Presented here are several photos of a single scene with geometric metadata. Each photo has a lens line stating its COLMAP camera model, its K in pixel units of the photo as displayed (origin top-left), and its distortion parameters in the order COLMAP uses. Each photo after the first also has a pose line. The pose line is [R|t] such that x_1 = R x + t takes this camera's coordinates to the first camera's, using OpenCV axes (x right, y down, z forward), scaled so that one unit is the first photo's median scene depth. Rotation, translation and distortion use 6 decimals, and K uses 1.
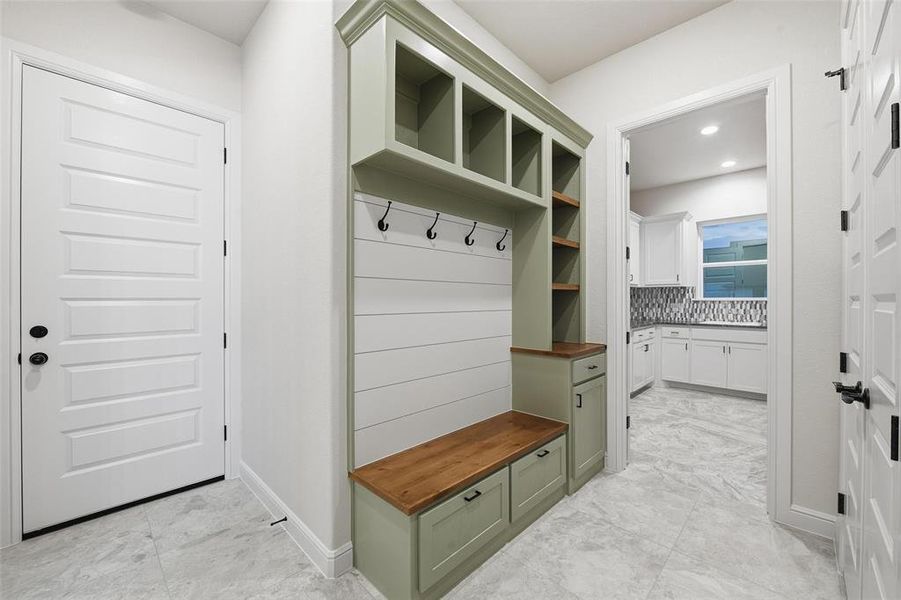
lens RADIAL K [[360.9, 0, 451.0], [0, 360.9, 301.9], [0, 0, 1]] dist [-0.009859, -0.000741]
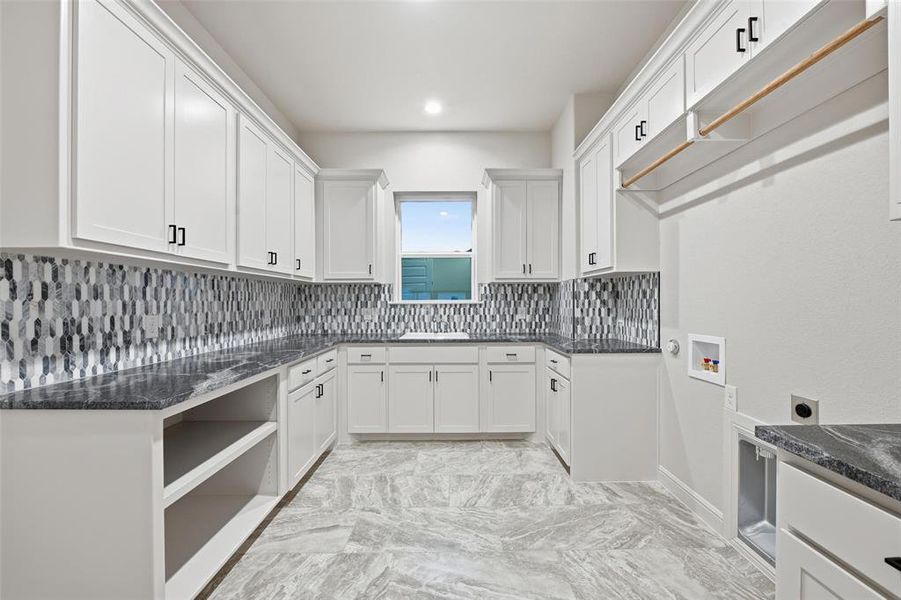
lens RADIAL K [[360.9, 0, 451.9], [0, 360.9, 303.1], [0, 0, 1]] dist [-0.009859, -0.000741]
pose [[0.717895, -0.003835, 0.696140, 0.284782], [0.008399, 0.999960, -0.003154, -0.002173], [-0.696100, 0.008111, 0.717899, 0.432199]]
